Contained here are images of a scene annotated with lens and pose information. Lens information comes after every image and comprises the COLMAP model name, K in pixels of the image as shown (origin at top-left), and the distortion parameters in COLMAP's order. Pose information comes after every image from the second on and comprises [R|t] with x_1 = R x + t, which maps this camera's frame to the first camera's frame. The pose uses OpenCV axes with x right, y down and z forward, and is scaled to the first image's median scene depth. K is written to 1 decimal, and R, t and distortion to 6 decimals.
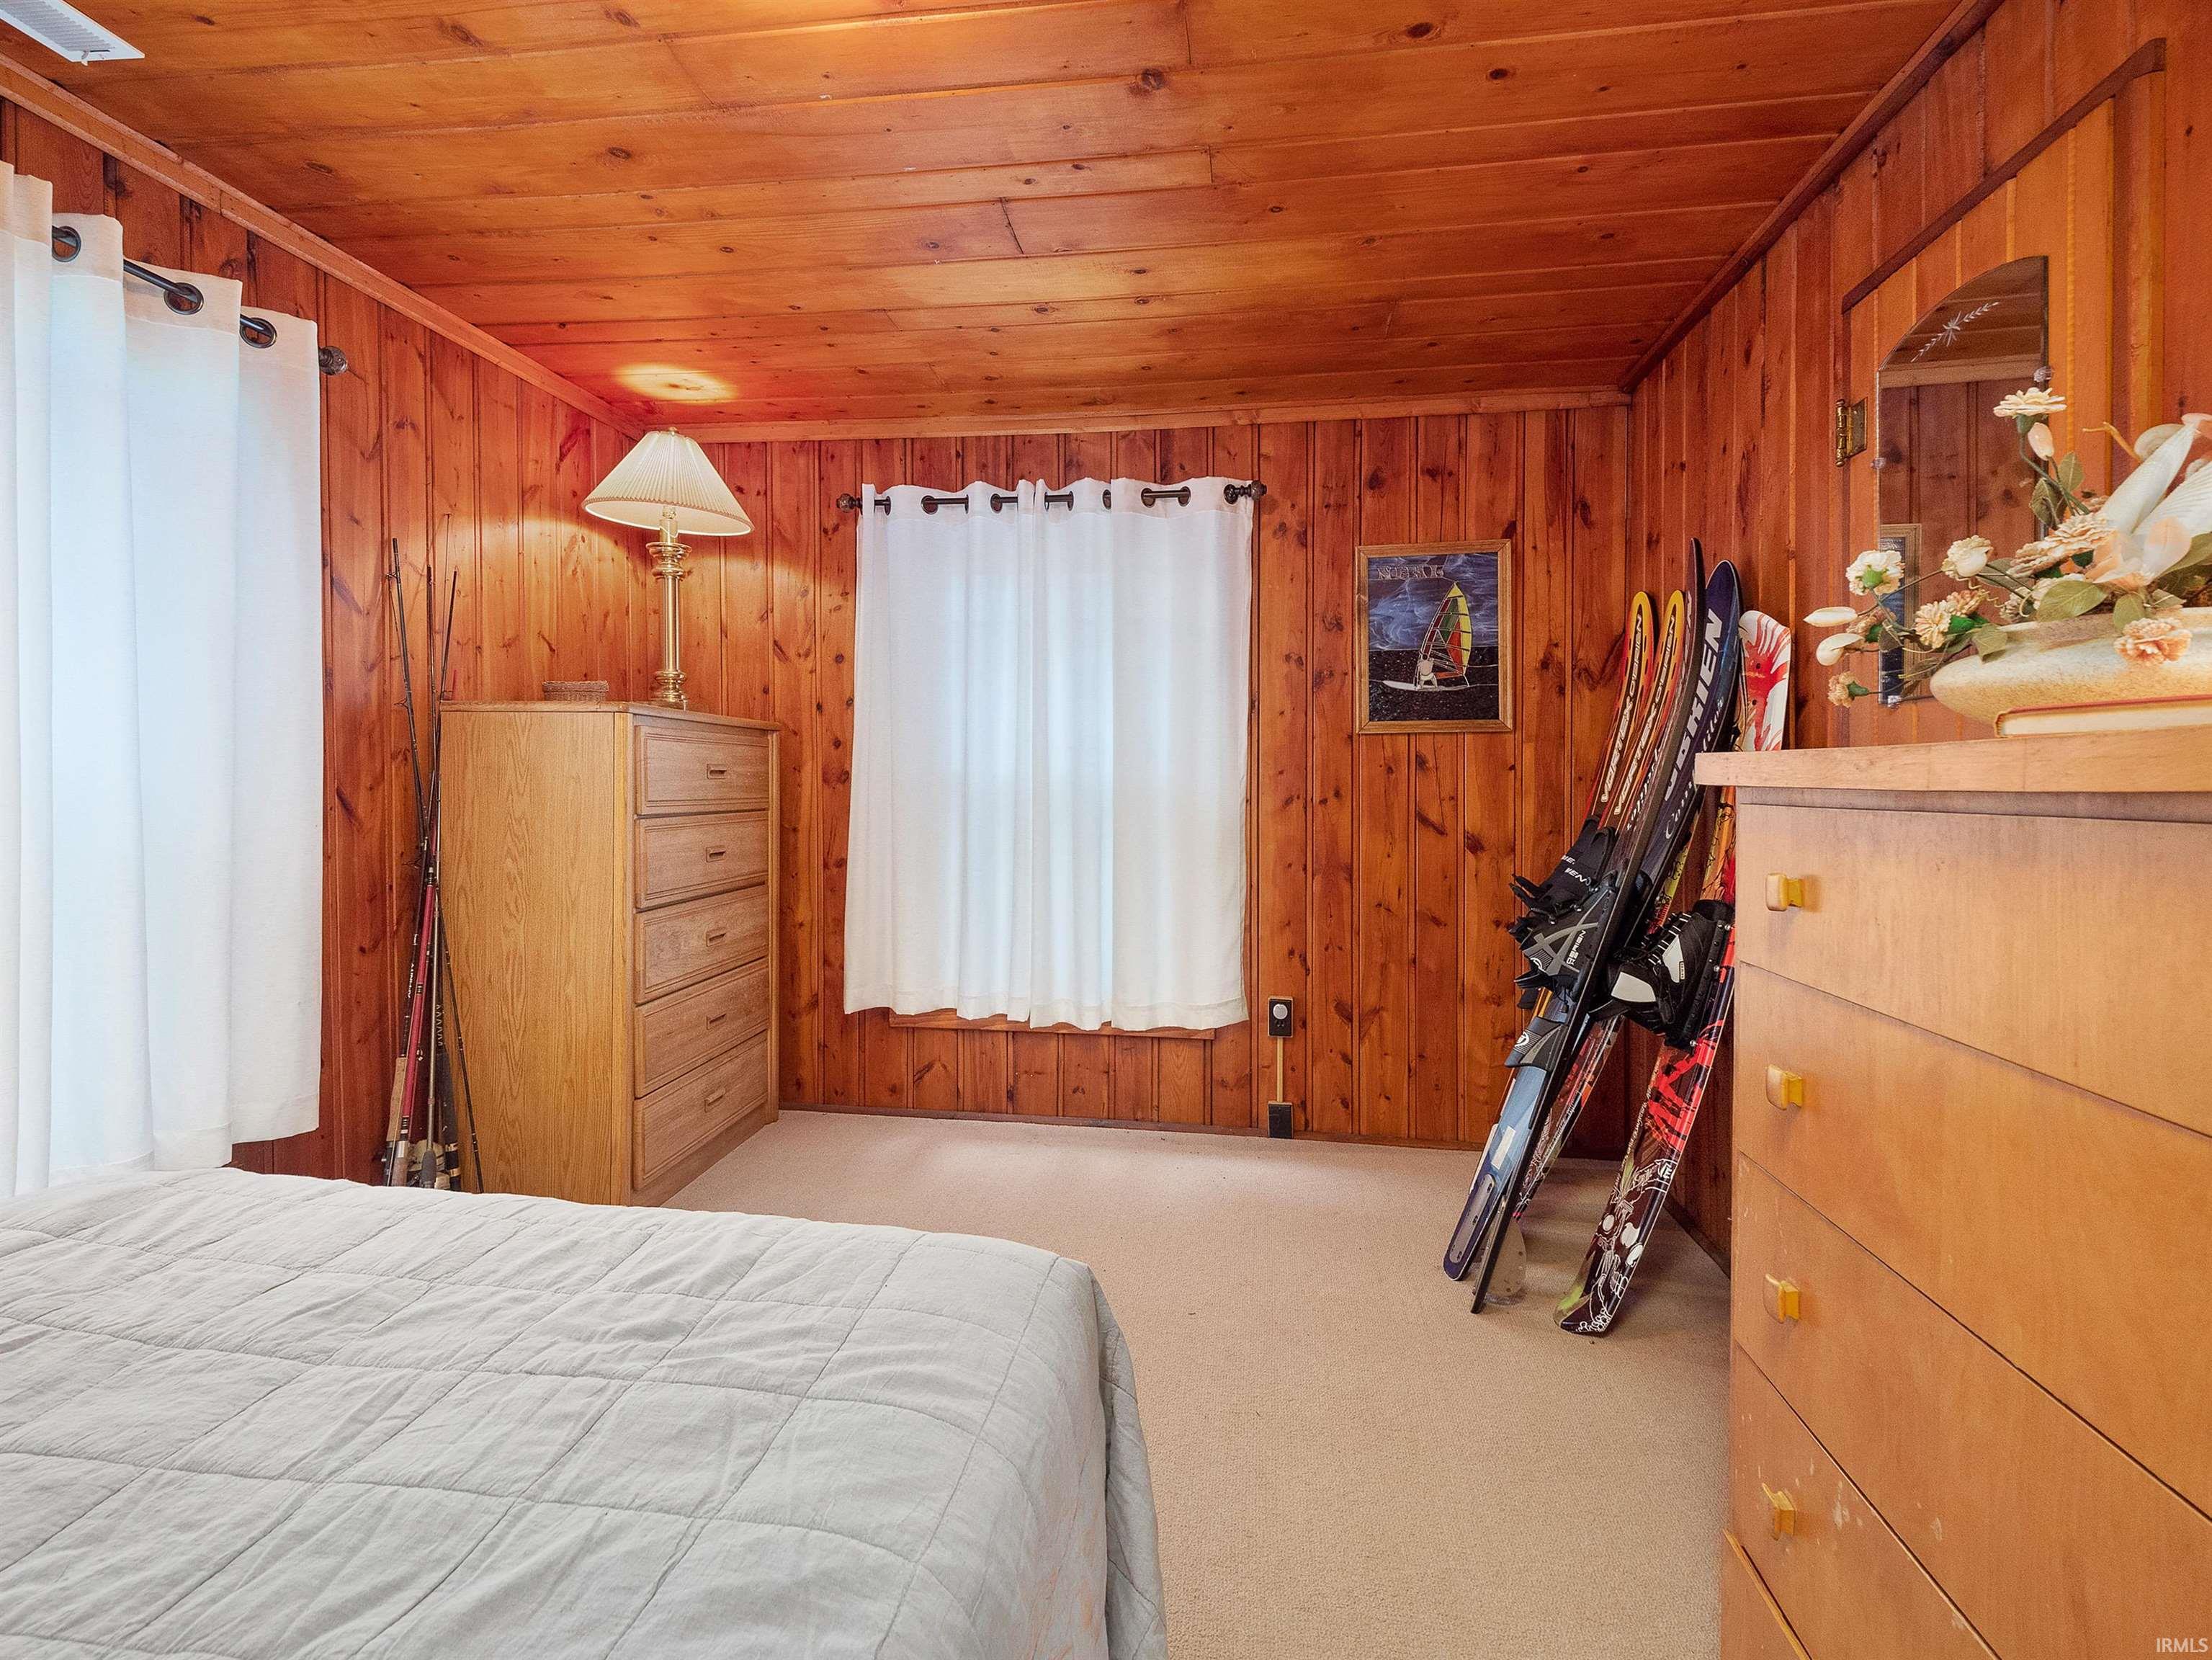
lens RADIAL K [[1077.1, 0, 1104.8], [0, 1077.1, 788.8], [0, 0, 1]] dist [0.032642, -0.017447]
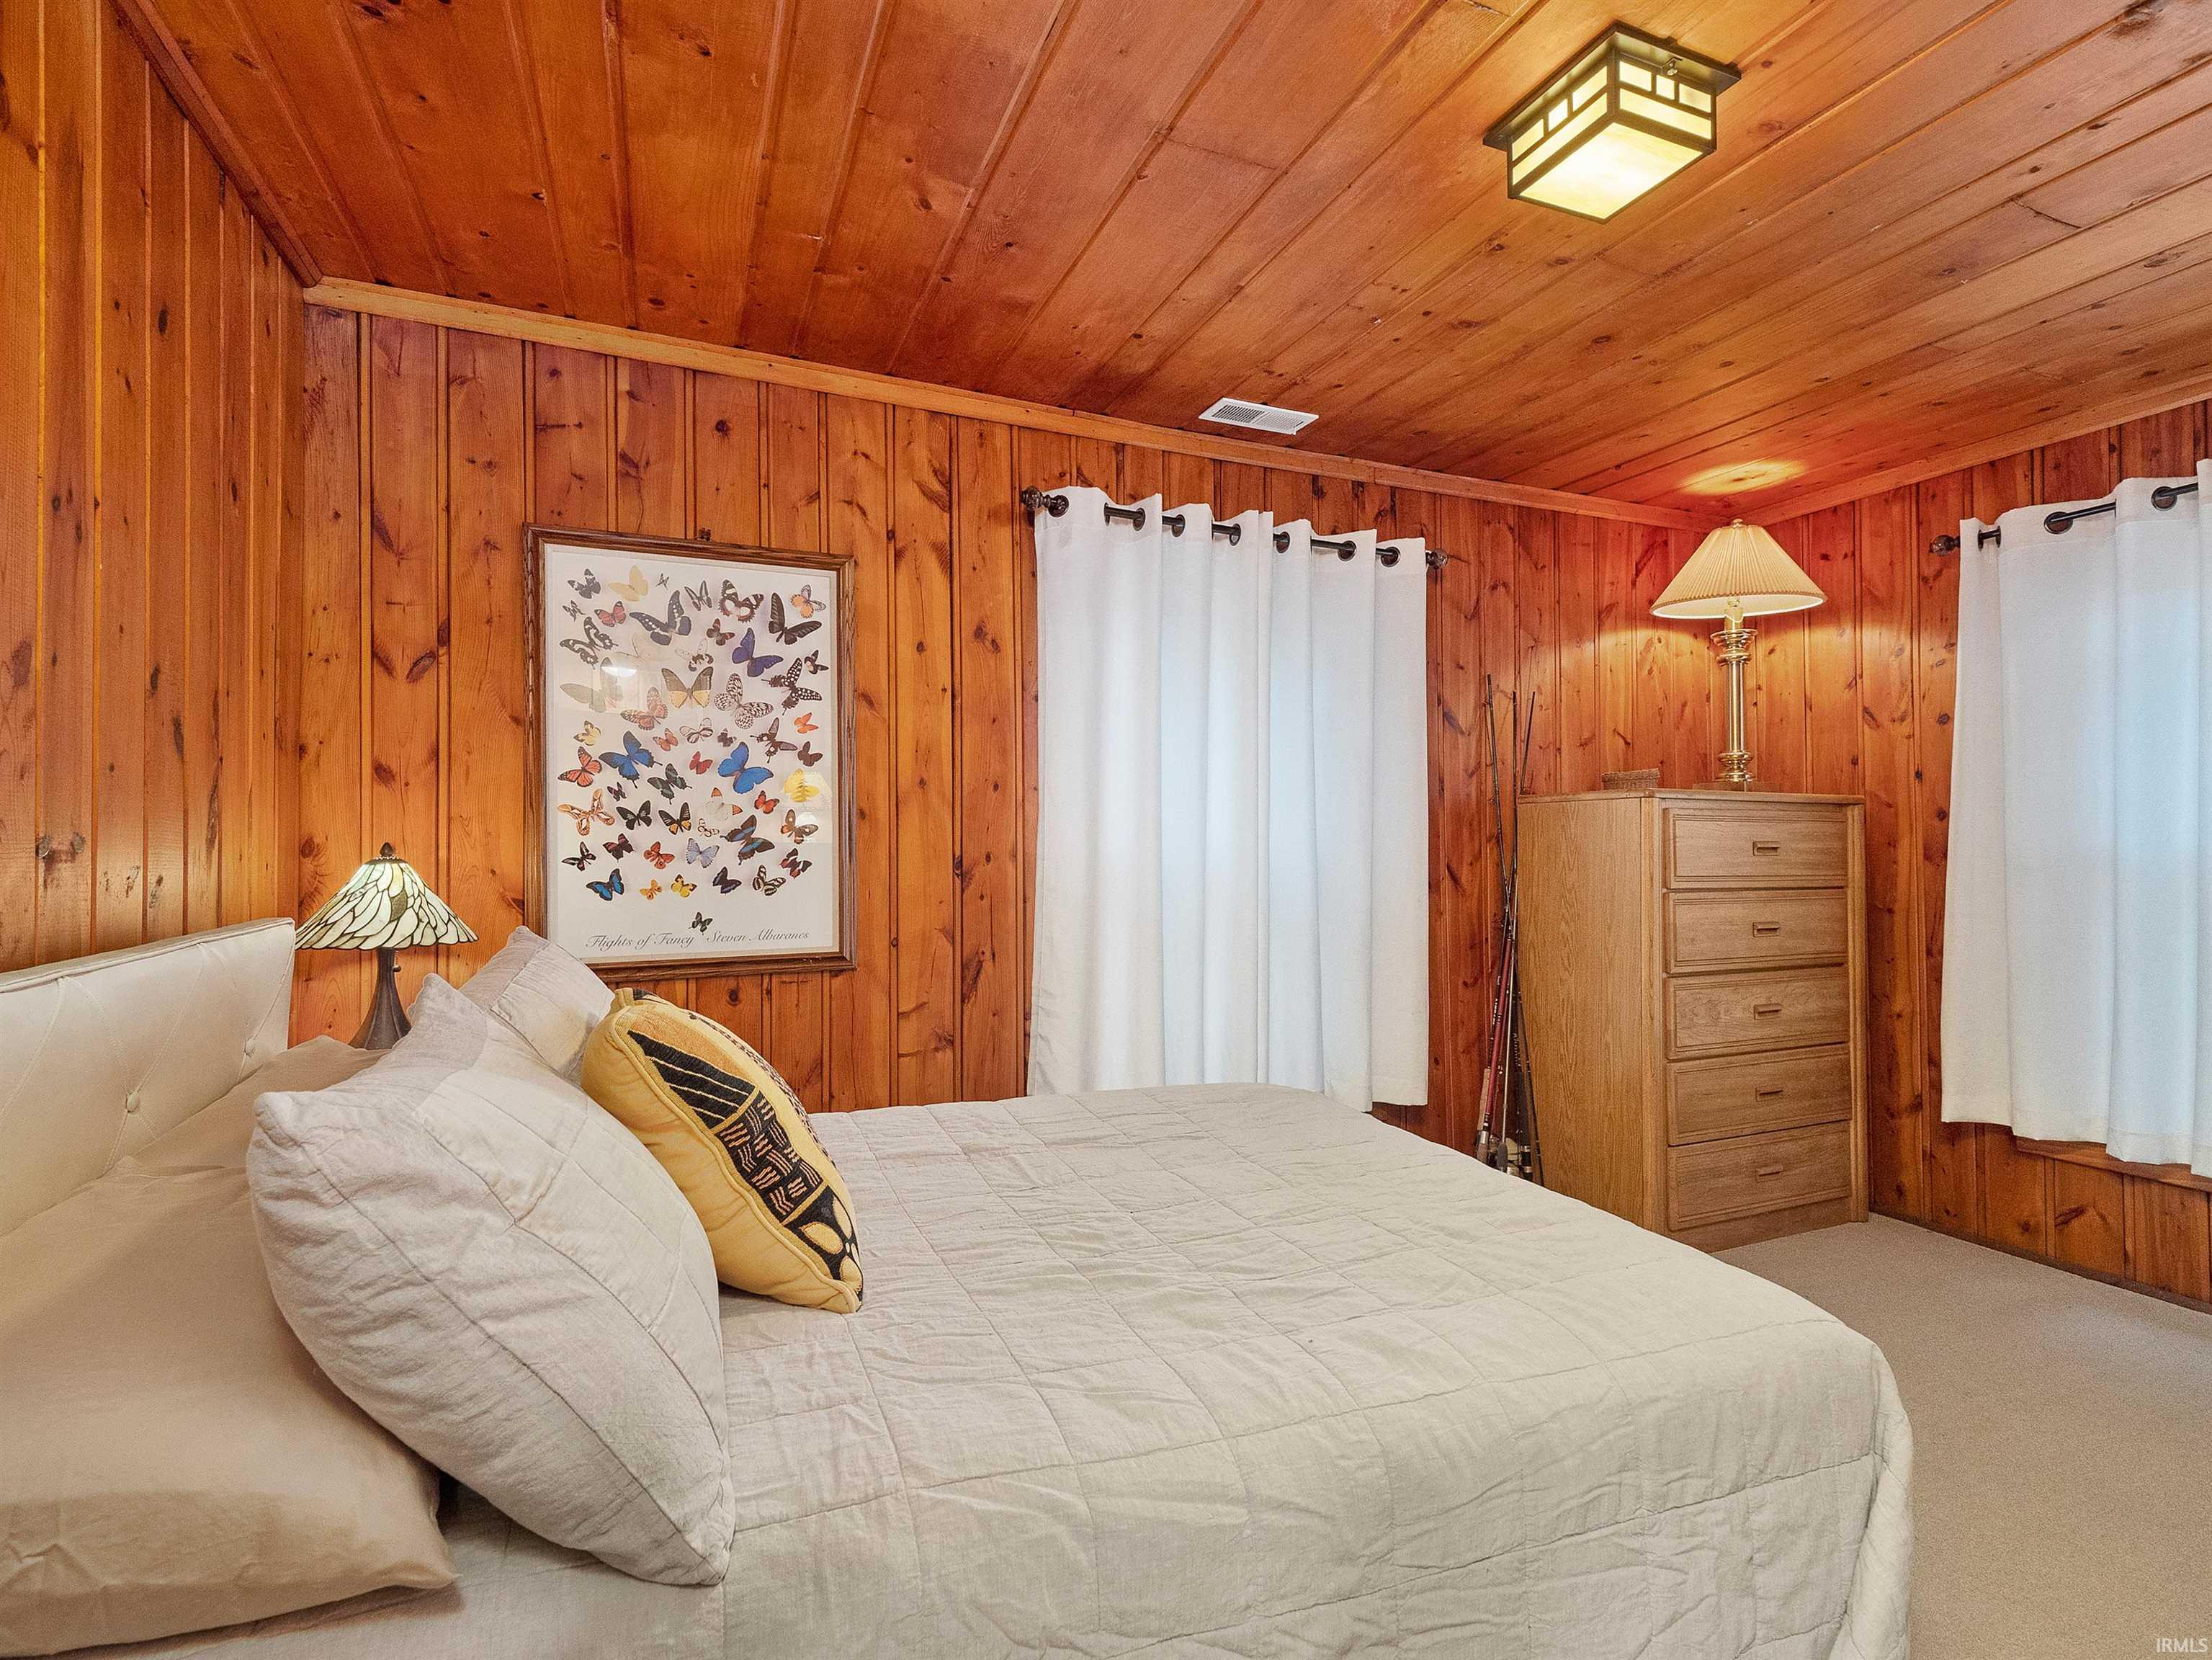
lens RADIAL K [[1058.8, 0, 1103.9], [0, 1058.8, 831.6], [0, 0, 1]] dist [0.028670, -0.015239]
pose [[0.510347, -0.023154, -0.859657, 0.183367], [-0.004300, 0.999556, -0.029475, 0.000440], [0.859958, 0.018739, 0.510021, -0.046533]]
